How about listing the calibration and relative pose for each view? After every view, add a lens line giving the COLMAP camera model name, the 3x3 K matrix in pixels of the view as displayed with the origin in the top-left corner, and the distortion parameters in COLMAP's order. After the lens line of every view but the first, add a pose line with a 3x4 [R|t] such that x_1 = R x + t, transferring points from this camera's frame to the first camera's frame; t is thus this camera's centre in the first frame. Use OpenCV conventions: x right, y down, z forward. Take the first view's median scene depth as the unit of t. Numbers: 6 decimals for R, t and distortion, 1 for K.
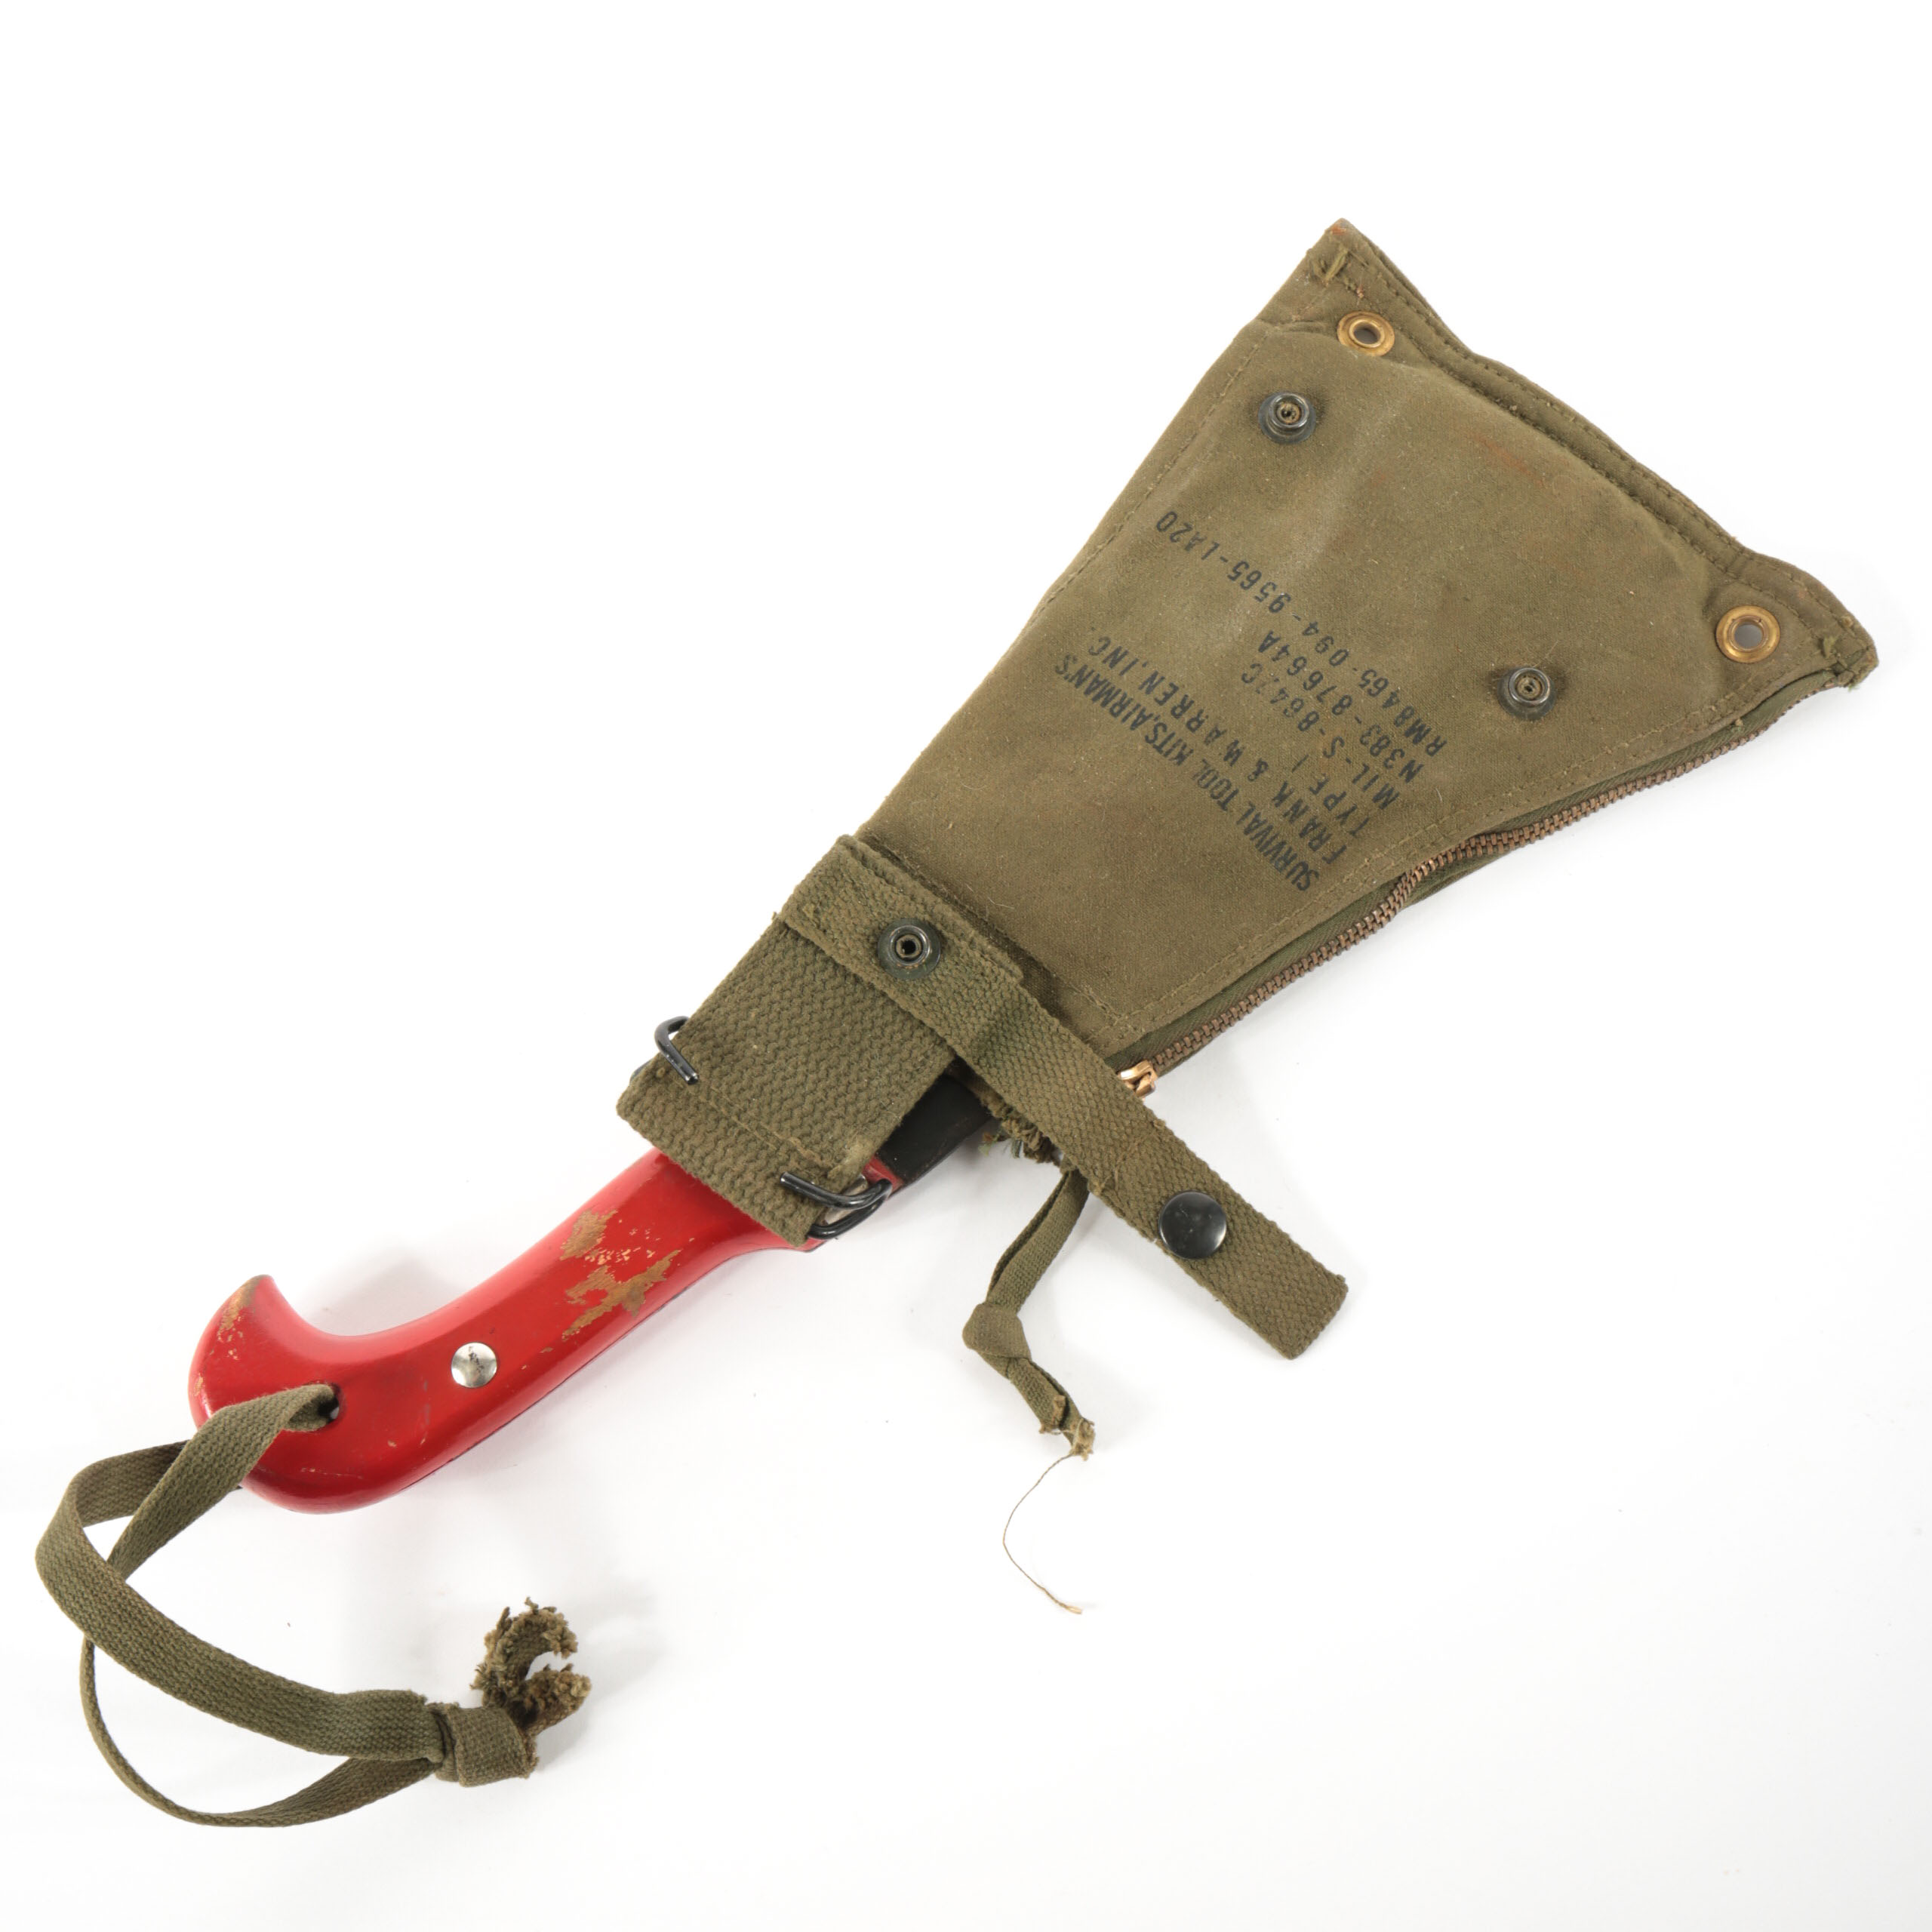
lens RADIAL K [[2684.2, 0, 966.0], [0, 2684.2, 966.0], [0, 0, 1]] dist [0.032109, 0.040246]
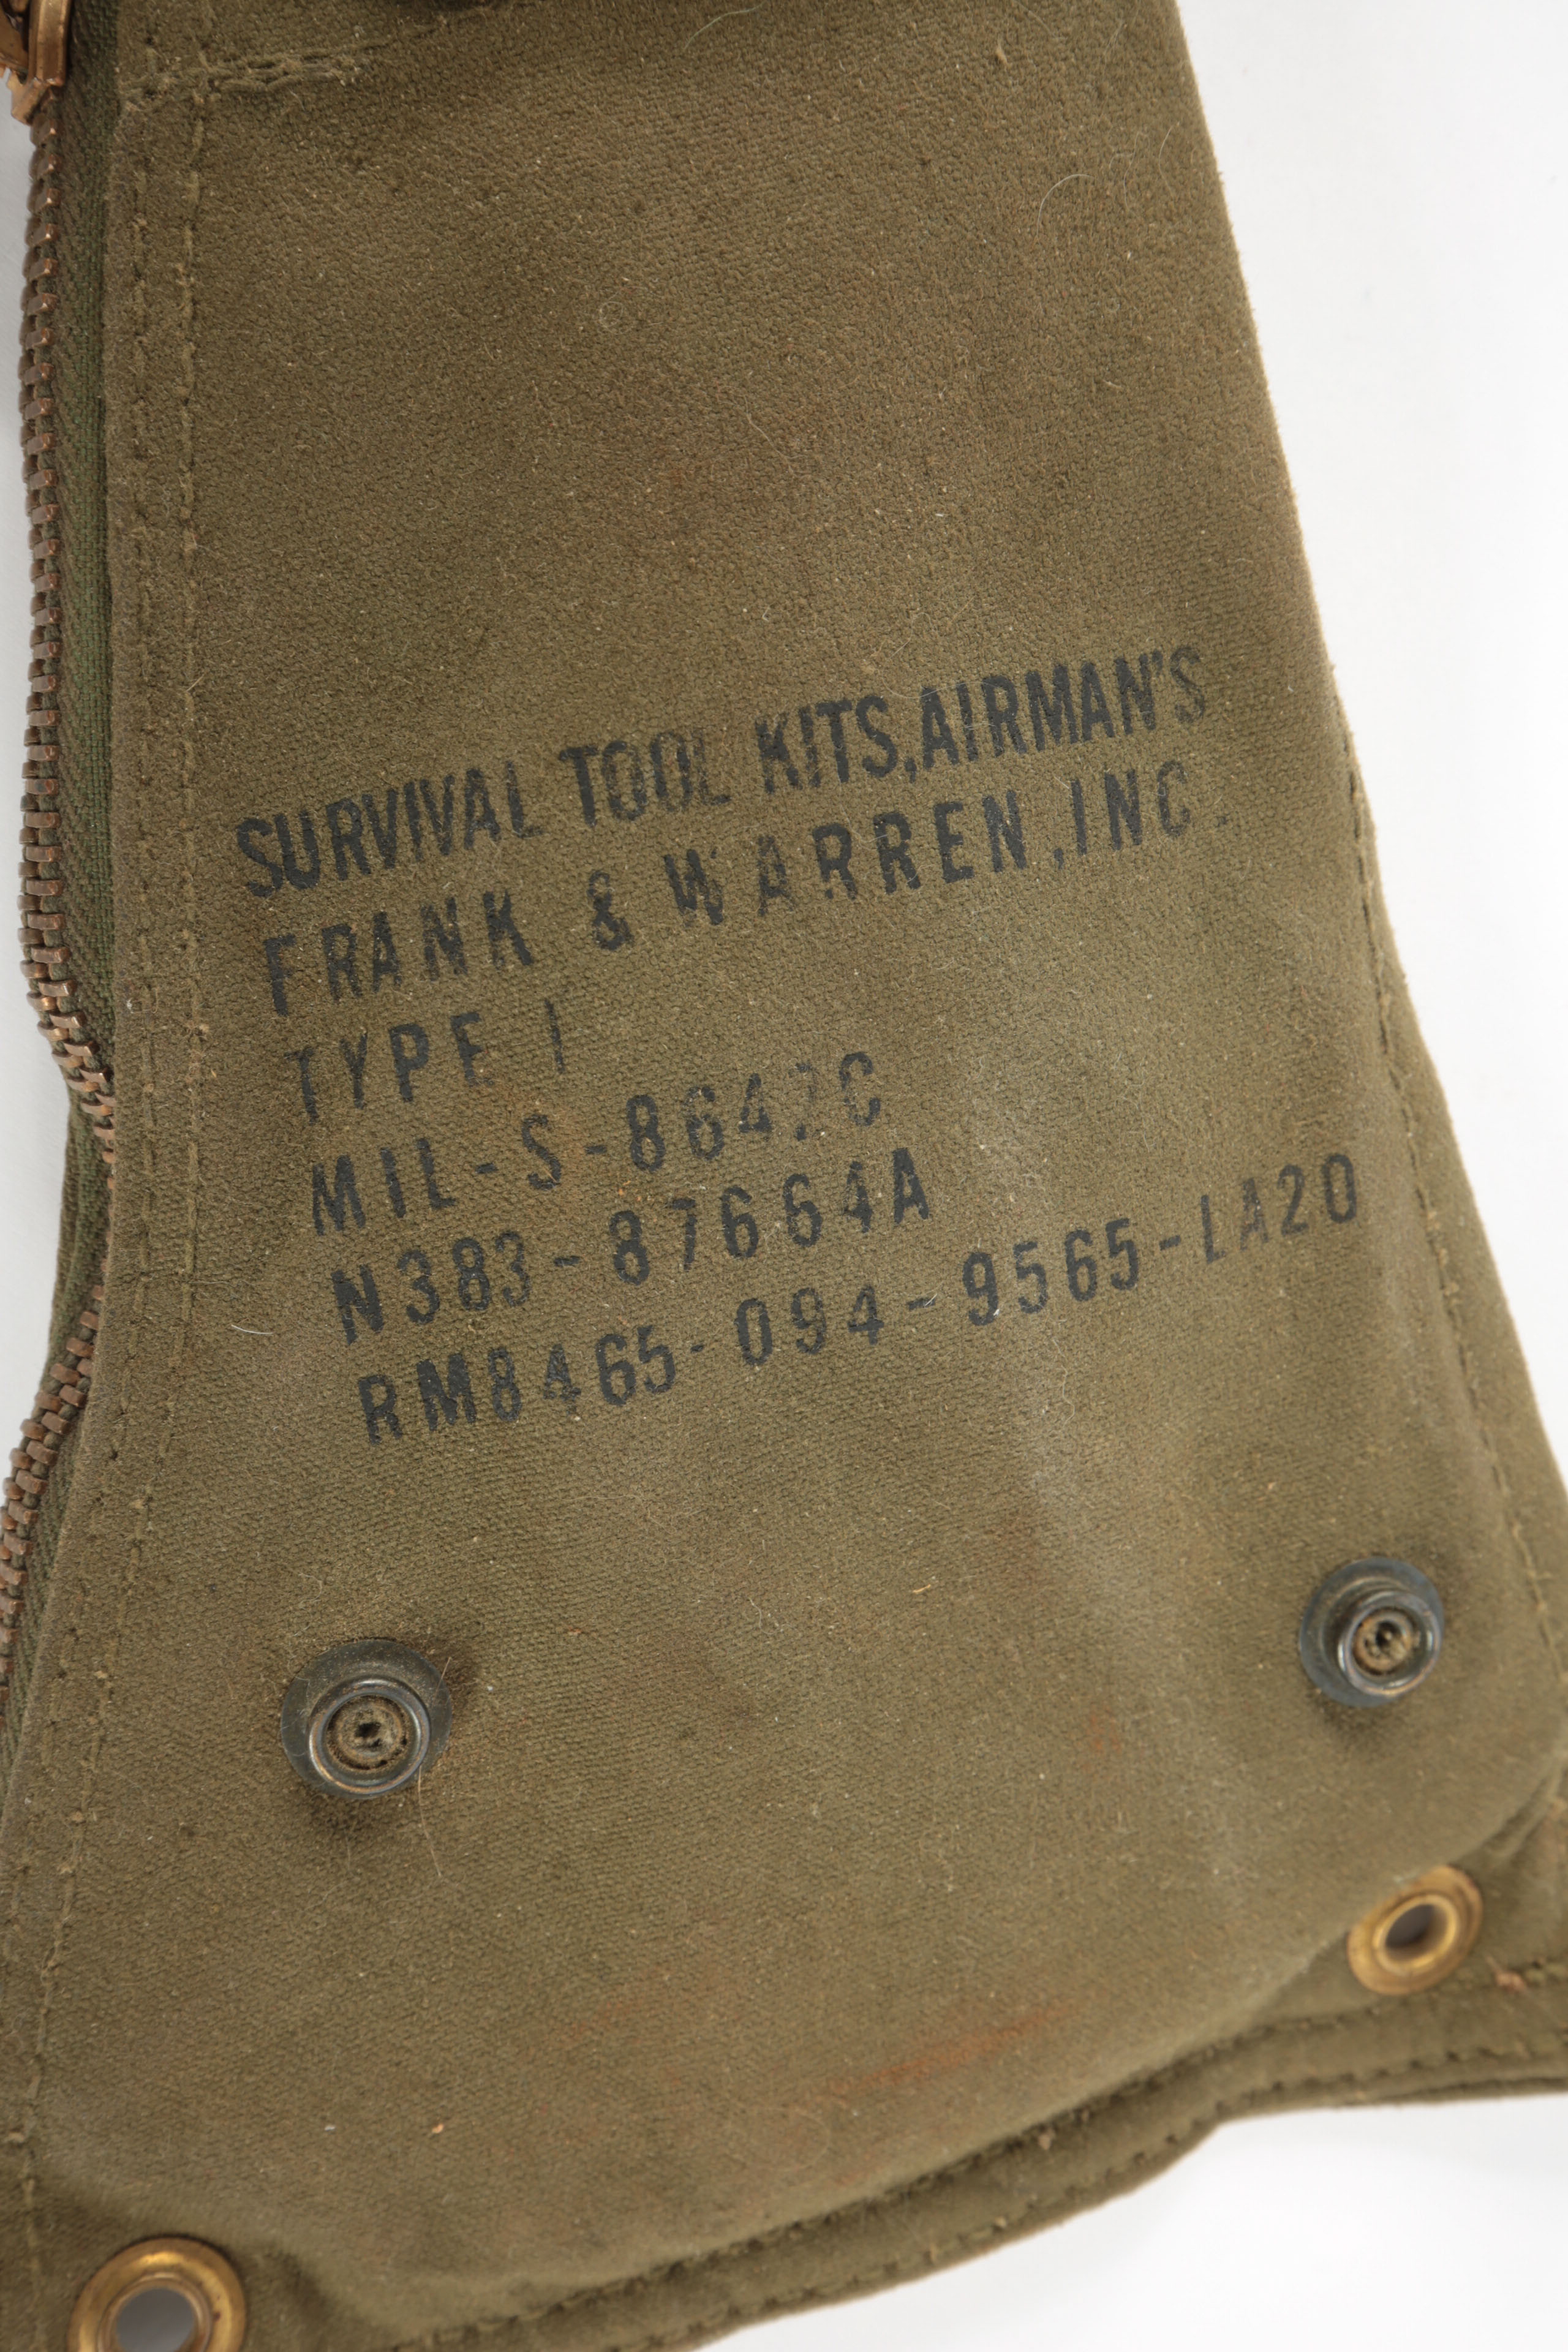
lens RADIAL K [[2191.1, 0, 784.0], [0, 2191.1, 1176.0], [0, 0, 1]] dist [0.030622, -0.003542]
pose [[-0.574631, 0.818214, -0.018039, 0.128767], [-0.817816, -0.573230, 0.050839, -0.124230], [0.031257, 0.043966, 0.998544, 0.737735]]
